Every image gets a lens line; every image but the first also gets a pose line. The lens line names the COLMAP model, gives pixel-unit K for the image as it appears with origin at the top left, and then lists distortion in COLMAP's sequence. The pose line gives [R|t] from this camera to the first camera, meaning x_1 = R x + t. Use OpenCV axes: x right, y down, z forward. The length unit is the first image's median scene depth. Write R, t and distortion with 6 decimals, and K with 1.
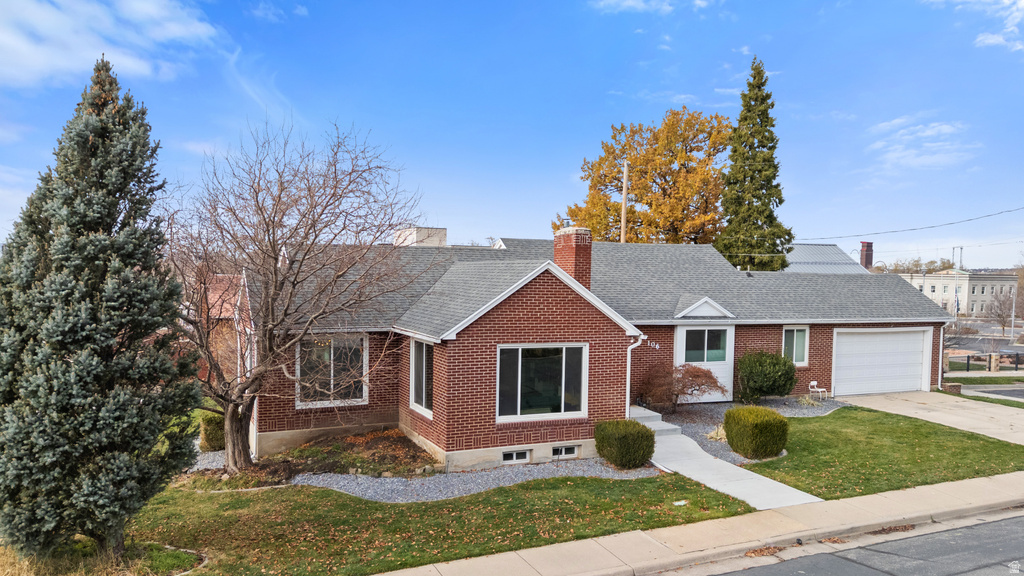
lens RADIAL K [[770.9, 0, 514.8], [0, 770.9, 314.4], [0, 0, 1]] dist [0.094005, -0.109870]
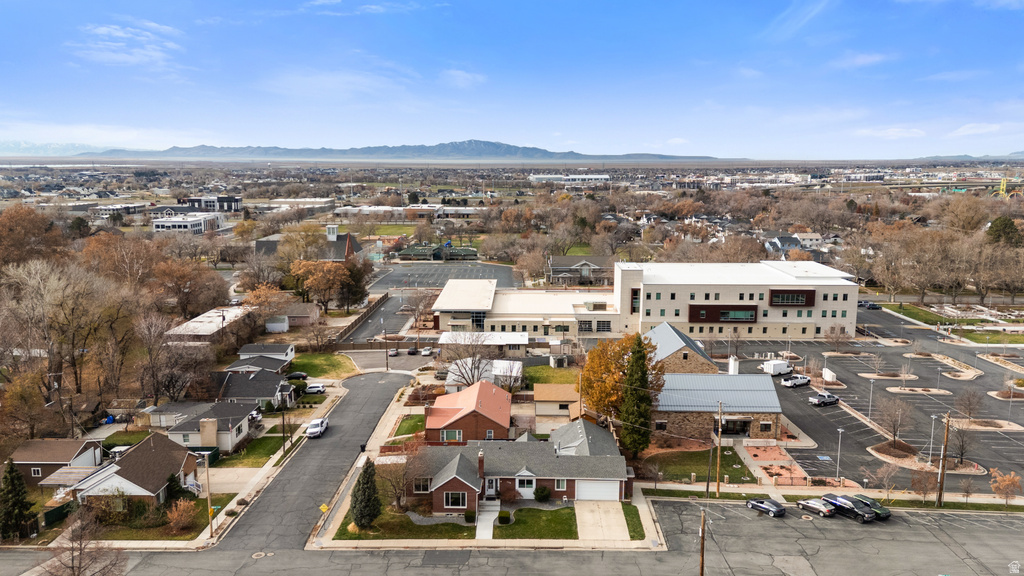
lens RADIAL K [[749.7, 0, 512.0], [0, 749.7, 288.0], [0, 0, 1]] dist [0.092332, -0.093847]
pose [[0.900052, 0.051752, -0.432698, 2.096349], [-0.011115, 0.995327, 0.095924, -1.512213], [0.435640, -0.081527, 0.896421, -2.615742]]
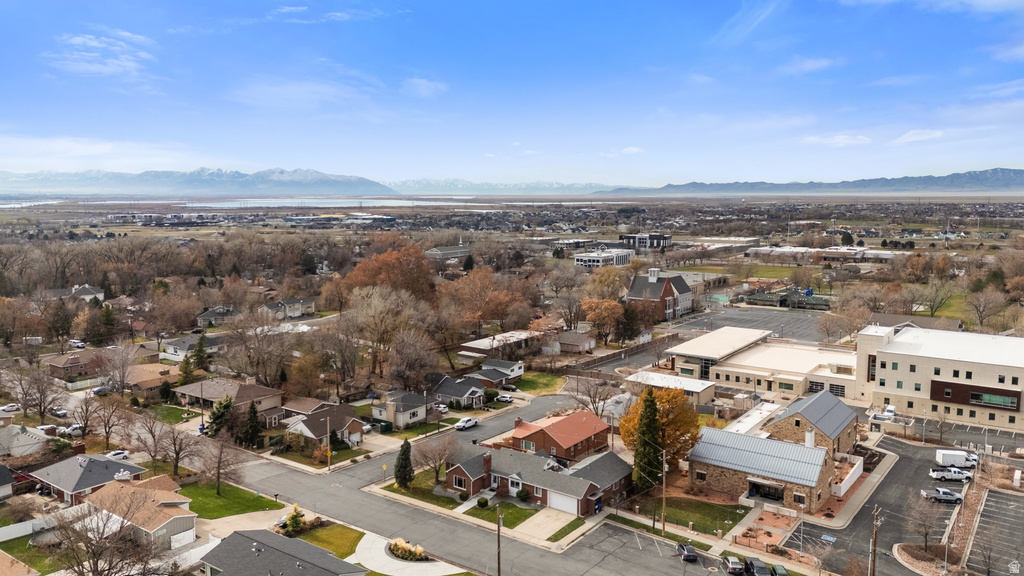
lens RADIAL K [[749.7, 0, 512.0], [0, 749.7, 288.0], [0, 0, 1]] dist [0.092332, -0.093847]
pose [[0.481214, 0.083732, -0.872595, 5.185739], [-0.046851, 0.996462, 0.069781, -1.837561], [0.875350, 0.007302, 0.483435, -1.519615]]
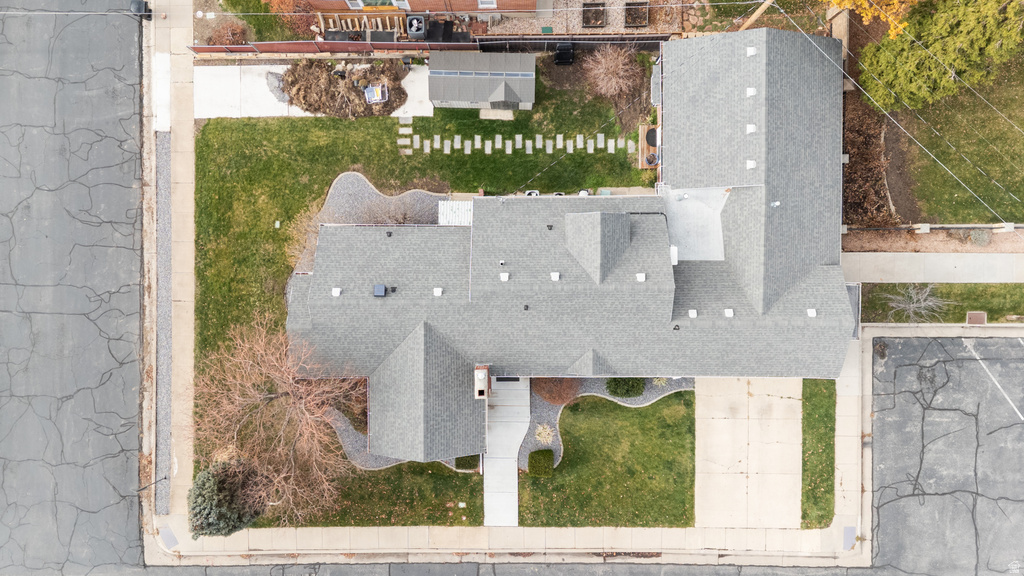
lens RADIAL K [[749.7, 0, 512.0], [0, 749.7, 288.0], [0, 0, 1]] dist [0.092332, -0.093847]
pose [[0.906397, 0.421929, -0.020507, 0.094929], [0.002053, 0.044145, 0.999023, -1.810076], [0.422423, -0.905553, 0.039147, 1.315850]]
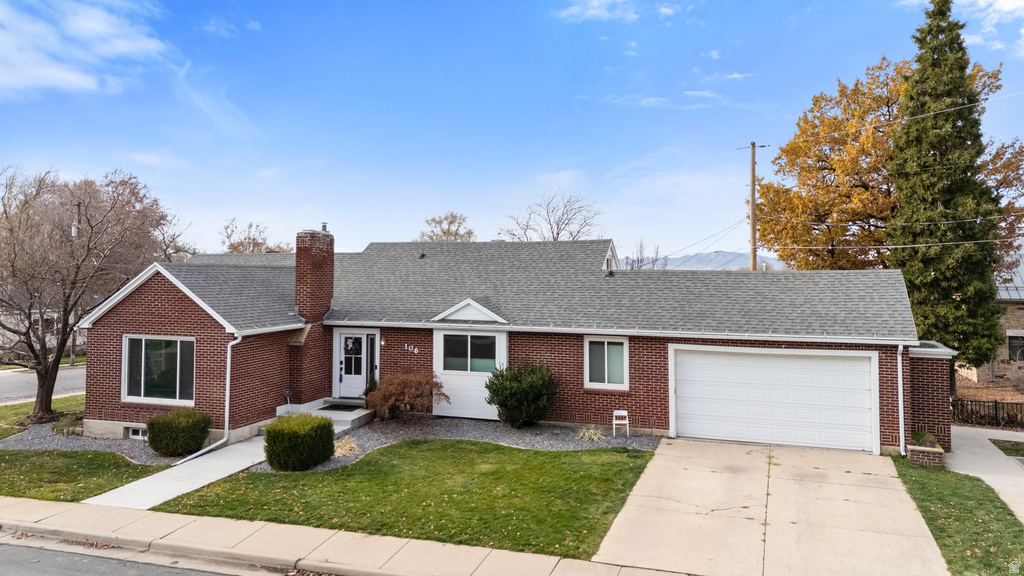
lens RADIAL K [[759.3, 0, 514.7], [0, 759.3, 249.7], [0, 0, 1]] dist [0.077679, -0.078565]
pose [[0.716020, -0.036349, -0.697133, 1.156076], [-0.028932, 0.996240, -0.081660, -0.011179], [0.697480, 0.078639, 0.712276, 0.517290]]
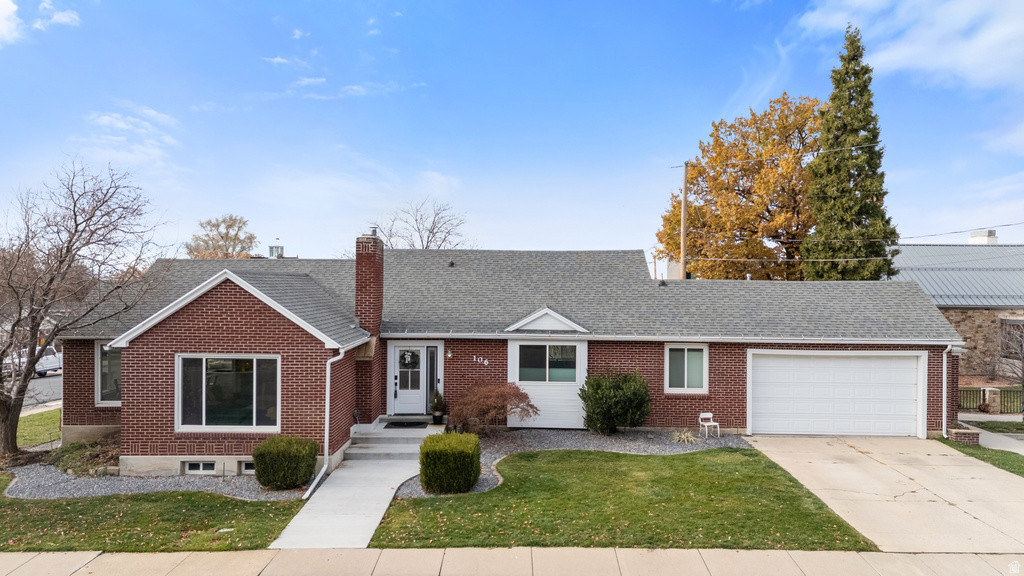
lens RADIAL K [[749.7, 0, 512.0], [0, 749.7, 288.0], [0, 0, 1]] dist [0.092332, -0.093847]
pose [[0.900577, -0.007848, -0.434625, 0.749489], [-0.014949, 0.998686, -0.049009, -0.004147], [0.434439, 0.050634, 0.899277, 0.264875]]
